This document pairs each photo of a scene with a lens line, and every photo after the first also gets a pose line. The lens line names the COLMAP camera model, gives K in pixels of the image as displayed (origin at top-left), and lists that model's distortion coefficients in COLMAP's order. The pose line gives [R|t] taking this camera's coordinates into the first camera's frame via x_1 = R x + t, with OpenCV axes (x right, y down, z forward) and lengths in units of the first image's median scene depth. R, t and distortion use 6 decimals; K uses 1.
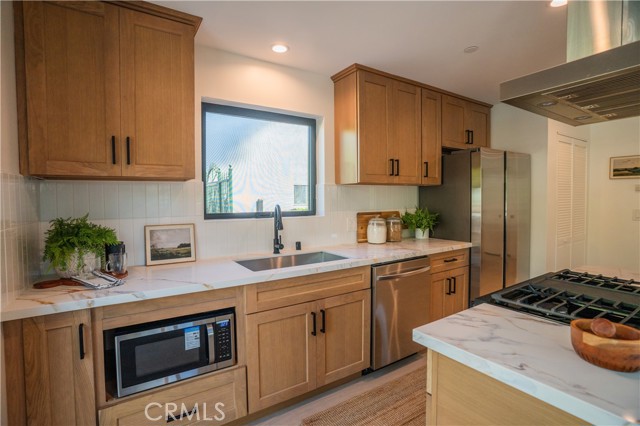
lens RADIAL K [[311.7, 0, 317.6], [0, 311.7, 210.5], [0, 0, 1]] dist [-0.047441, 0.000670]
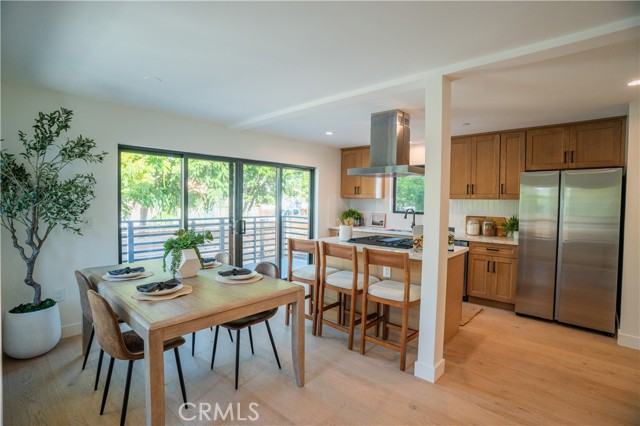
lens RADIAL K [[312.0, 0, 320.0], [0, 312.0, 213.0], [0, 0, 1]] dist [-0.002204, -0.000092]
pose [[0.290918, 0.054056, -0.955220, 2.145037], [-0.051544, 0.997838, 0.040770, -0.049105], [0.955359, 0.037376, 0.293075, -0.357758]]
